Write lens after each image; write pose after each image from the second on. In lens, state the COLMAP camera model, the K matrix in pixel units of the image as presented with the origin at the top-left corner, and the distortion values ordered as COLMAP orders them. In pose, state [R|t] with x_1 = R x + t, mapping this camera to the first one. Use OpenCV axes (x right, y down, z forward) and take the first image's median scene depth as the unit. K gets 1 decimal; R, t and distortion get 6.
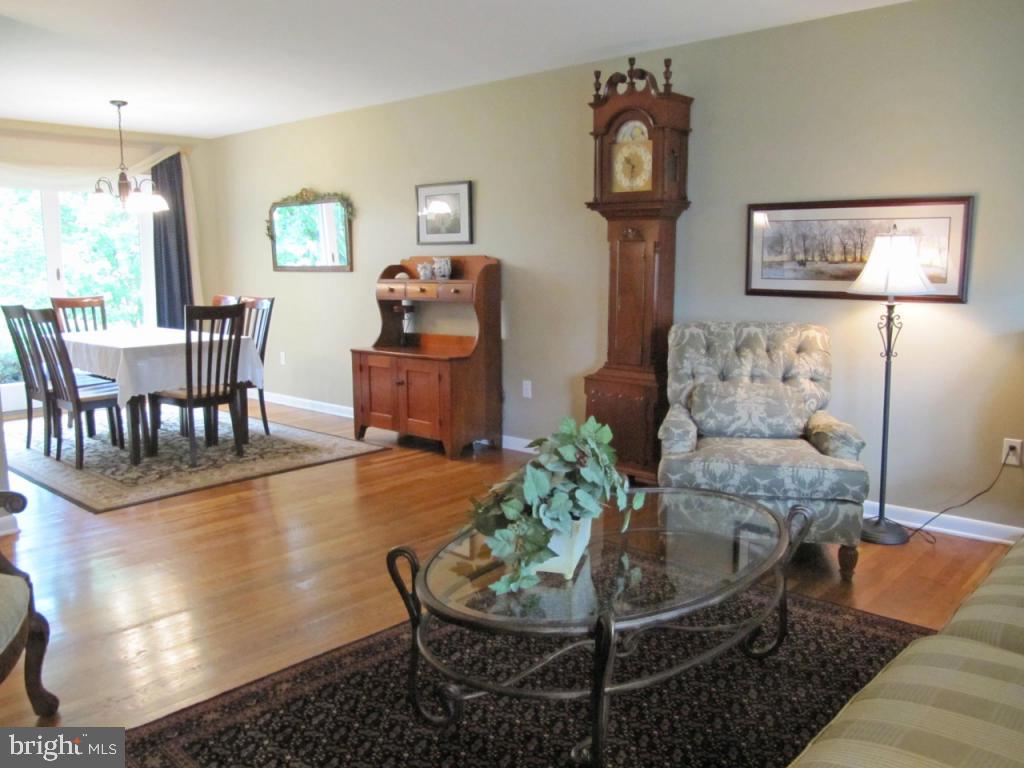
lens RADIAL K [[876.4, 0, 505.8], [0, 876.4, 392.6], [0, 0, 1]] dist [-0.016783, -0.008357]
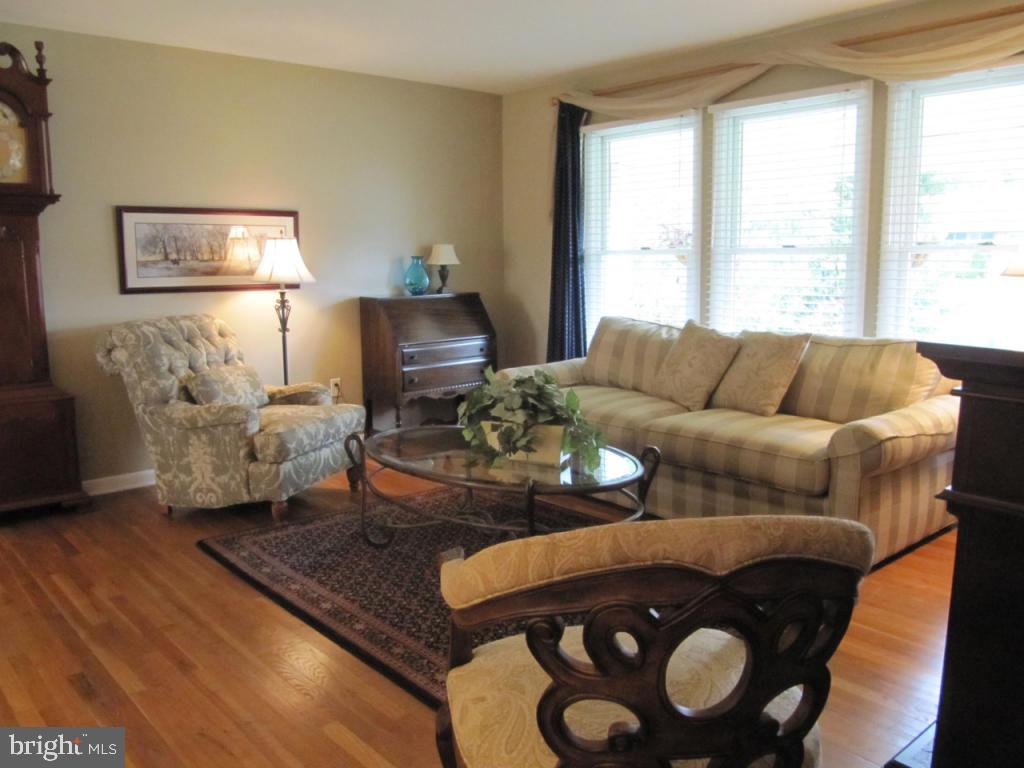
lens RADIAL K [[853.2, 0, 522.1], [0, 853.2, 388.4], [0, 0, 1]] dist [-0.005691, -0.007346]
pose [[0.104122, -0.151553, 0.982950, -0.716525], [0.162599, 0.977618, 0.133508, -0.064239], [-0.981183, 0.145925, 0.126433, 0.456367]]
